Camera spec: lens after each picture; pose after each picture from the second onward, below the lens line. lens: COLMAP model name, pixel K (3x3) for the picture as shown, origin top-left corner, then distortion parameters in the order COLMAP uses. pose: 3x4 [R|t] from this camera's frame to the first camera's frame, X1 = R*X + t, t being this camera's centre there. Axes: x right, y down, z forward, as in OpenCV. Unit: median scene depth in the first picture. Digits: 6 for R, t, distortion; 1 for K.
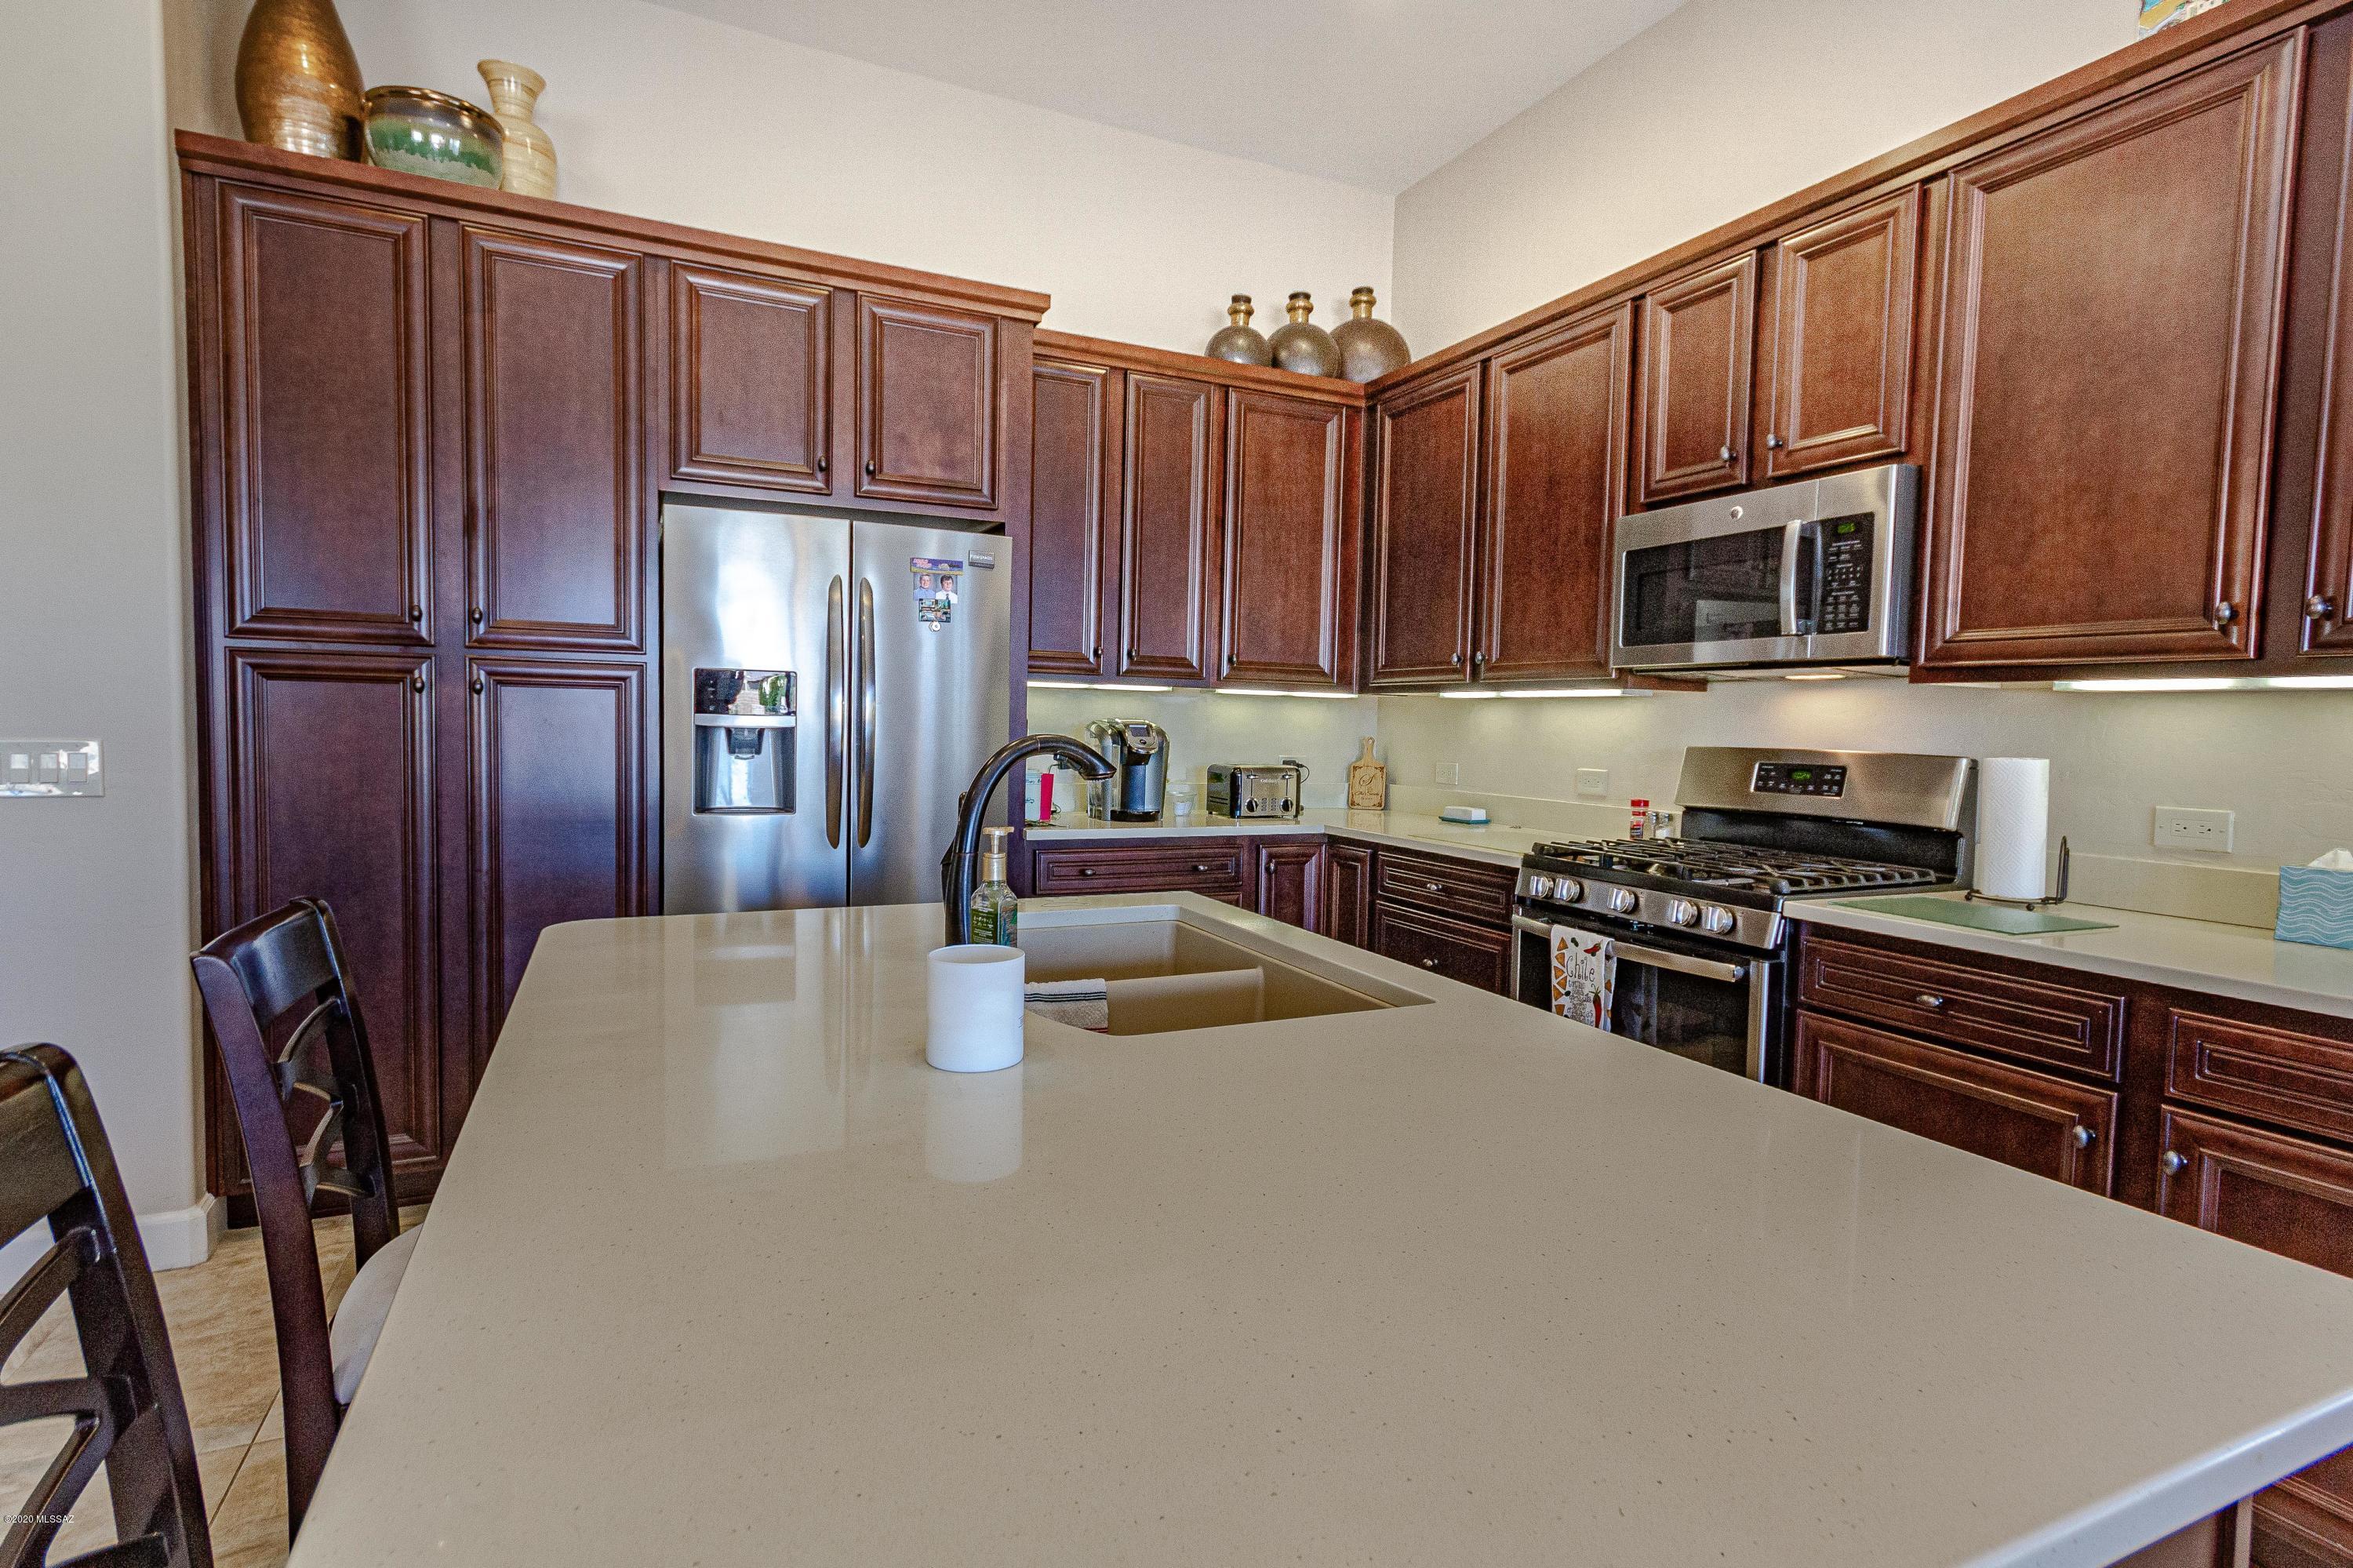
lens RADIAL K [[1141.8, 0, 1177.3], [0, 1141.8, 790.5], [0, 0, 1]] dist [-0.009428, 0.001466]
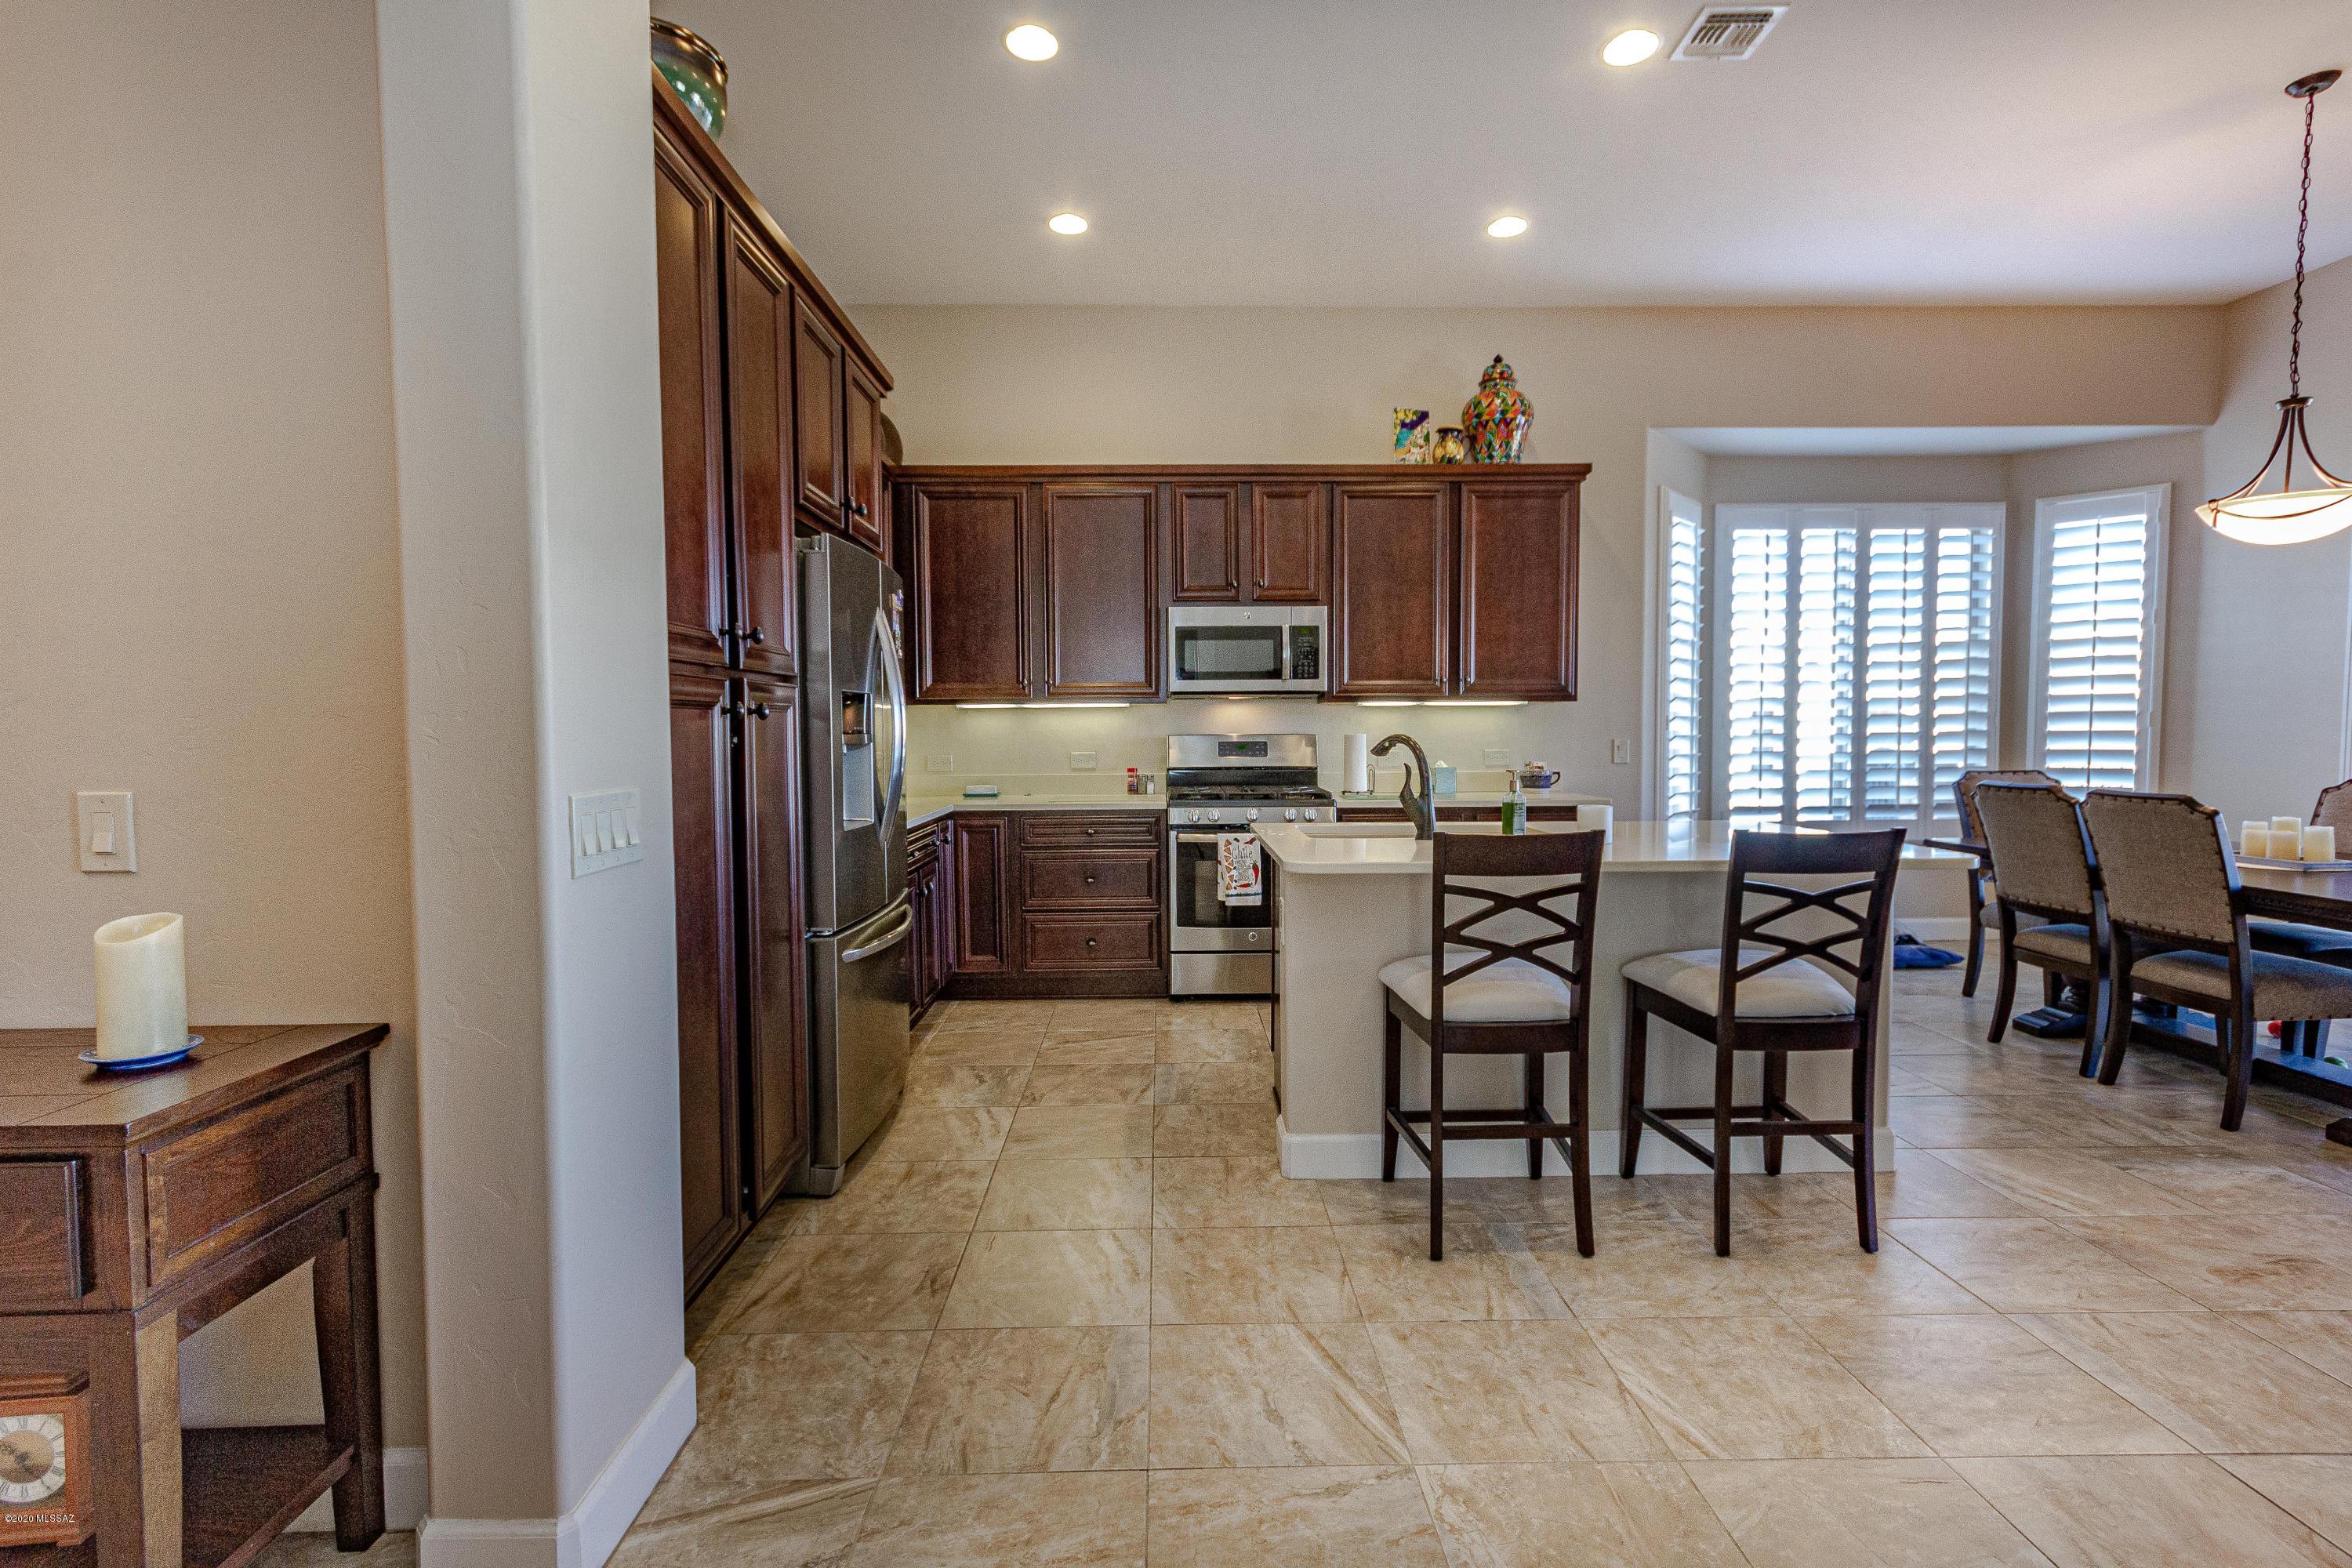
lens RADIAL K [[1101.9, 0, 1147.6], [0, 1101.9, 794.4], [0, 0, 1]] dist [0.004319, 0.001321]
pose [[0.416921, -0.079787, 0.905434, -1.088326], [0.070994, 0.995955, 0.055073, -0.041980], [-0.906166, 0.041319, 0.420899, 0.290543]]
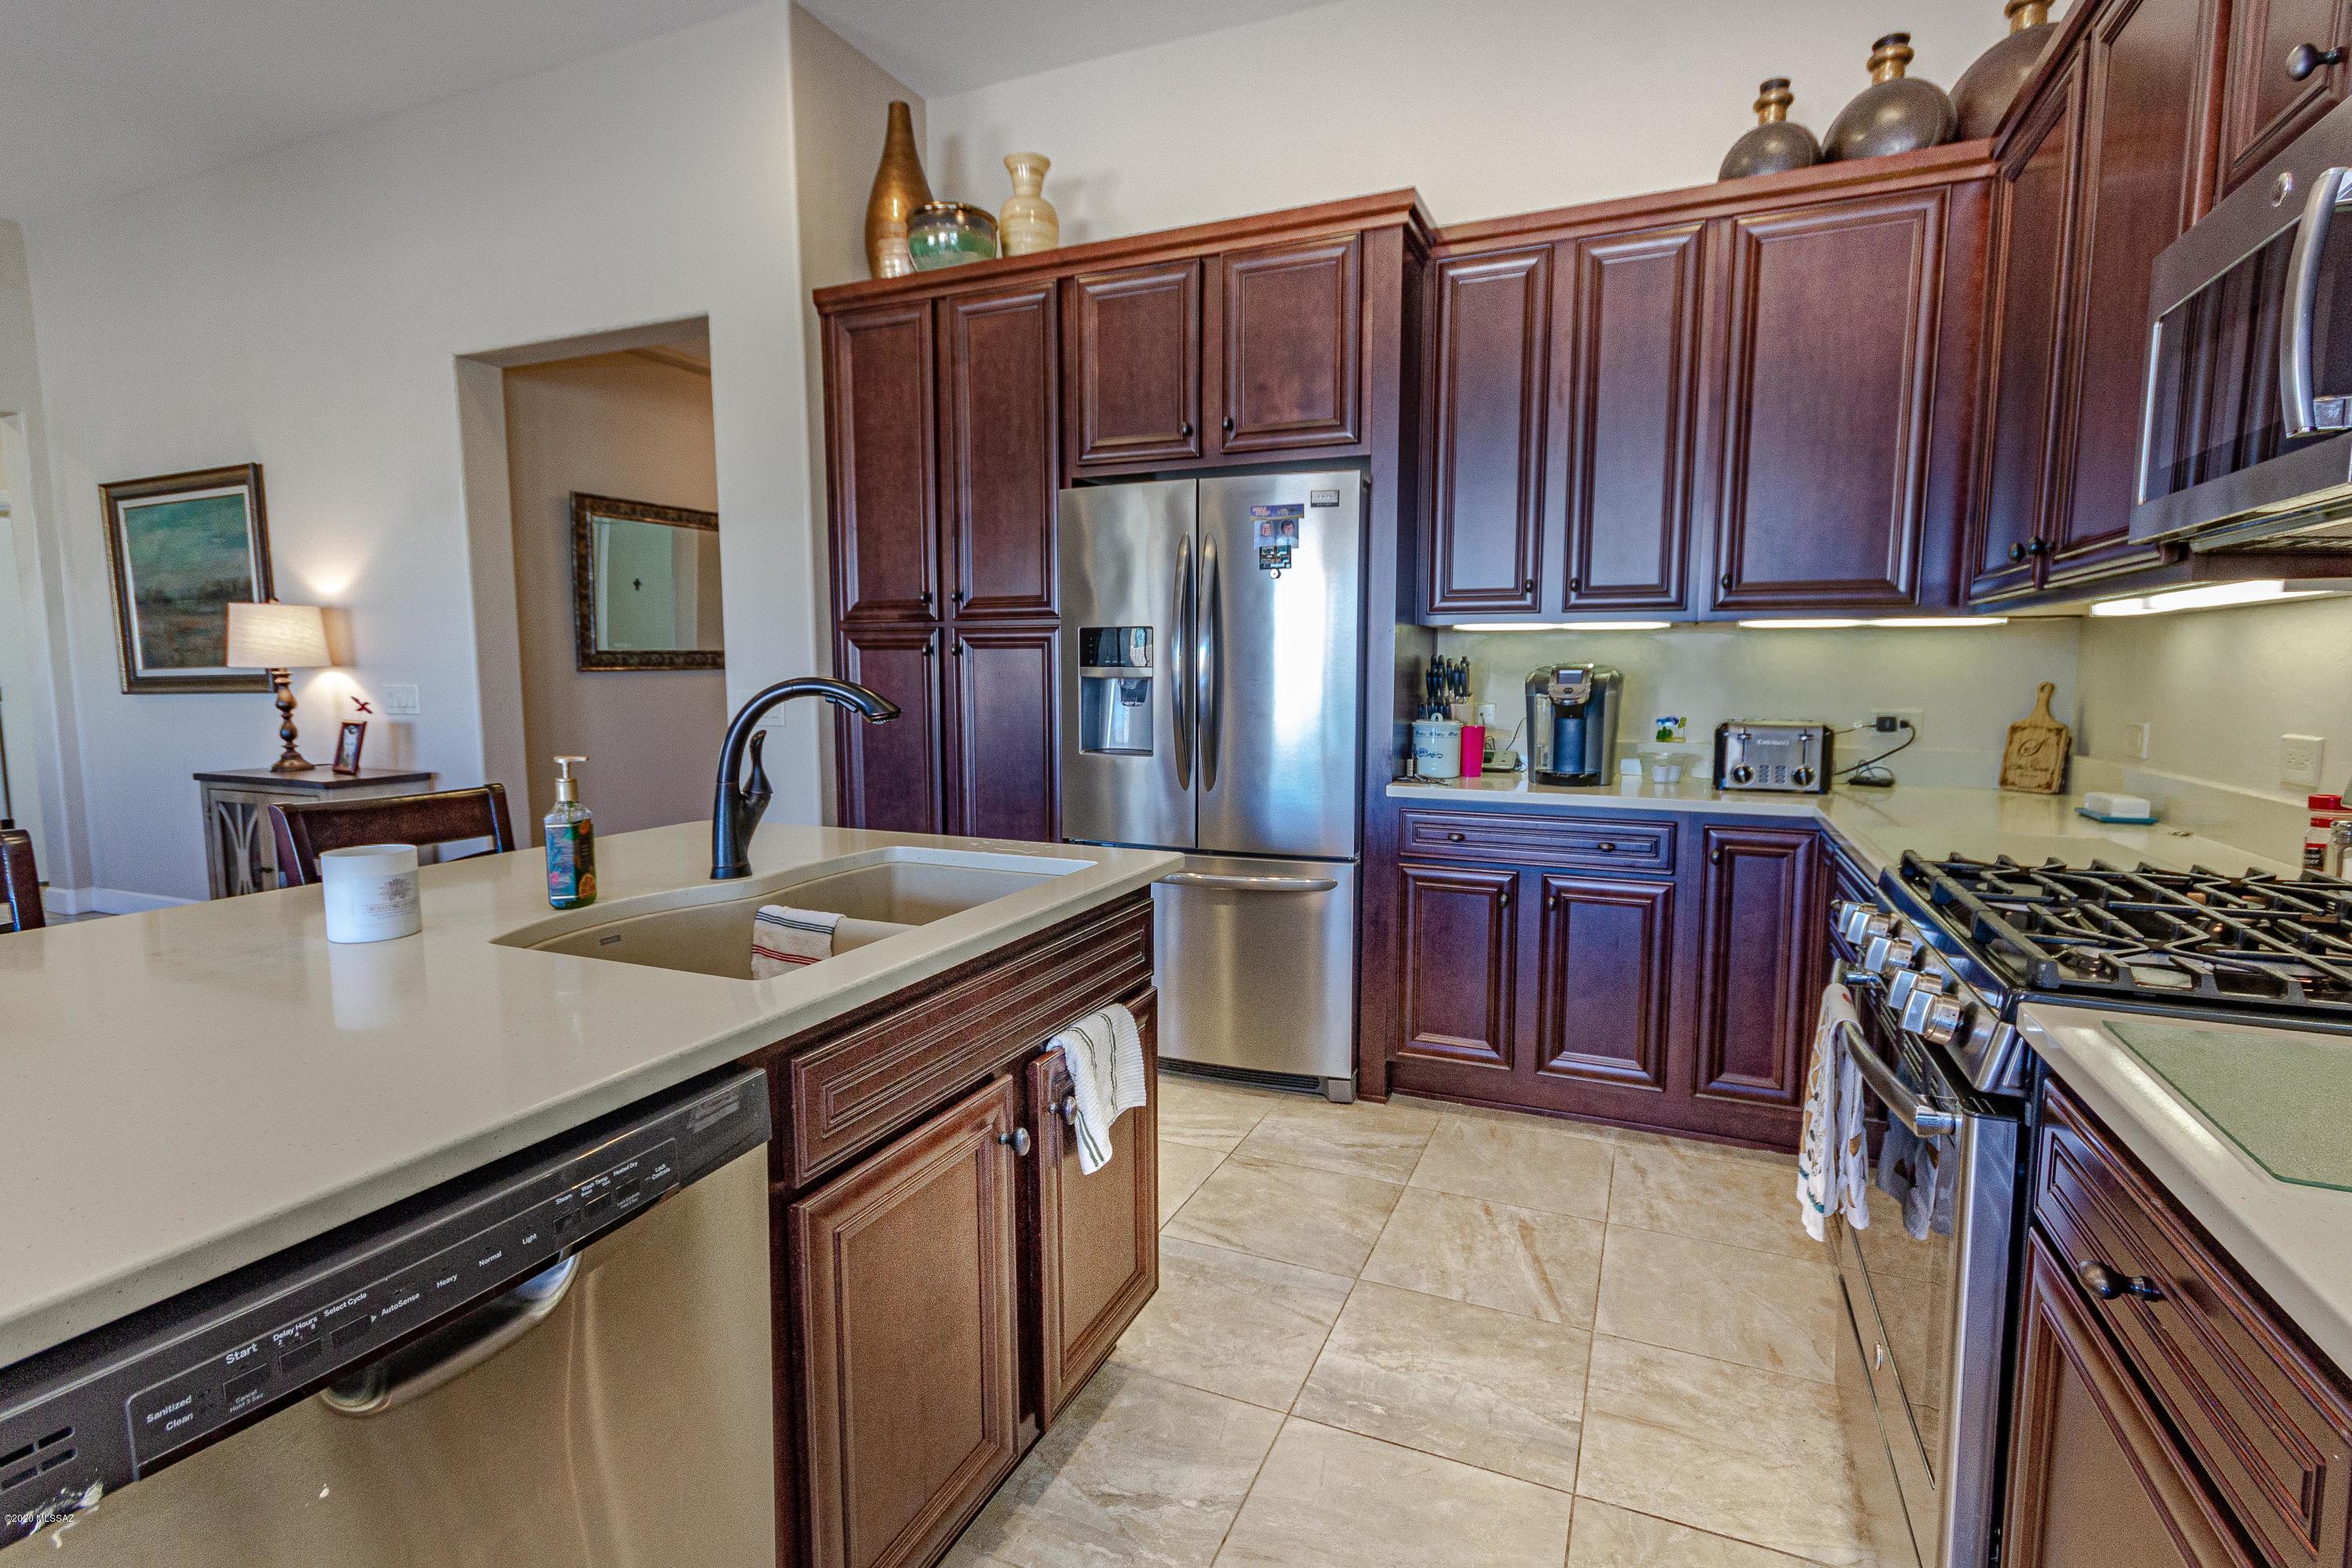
lens RADIAL K [[1101.9, 0, 1188.6], [0, 1101.9, 790.6], [0, 0, 1]] dist [0.004319, 0.001321]
pose [[0.657841, 0.056626, -0.751025, 0.451914], [-0.033760, 0.998384, 0.045706, 0.003990], [0.752400, -0.004713, 0.658689, 0.297343]]
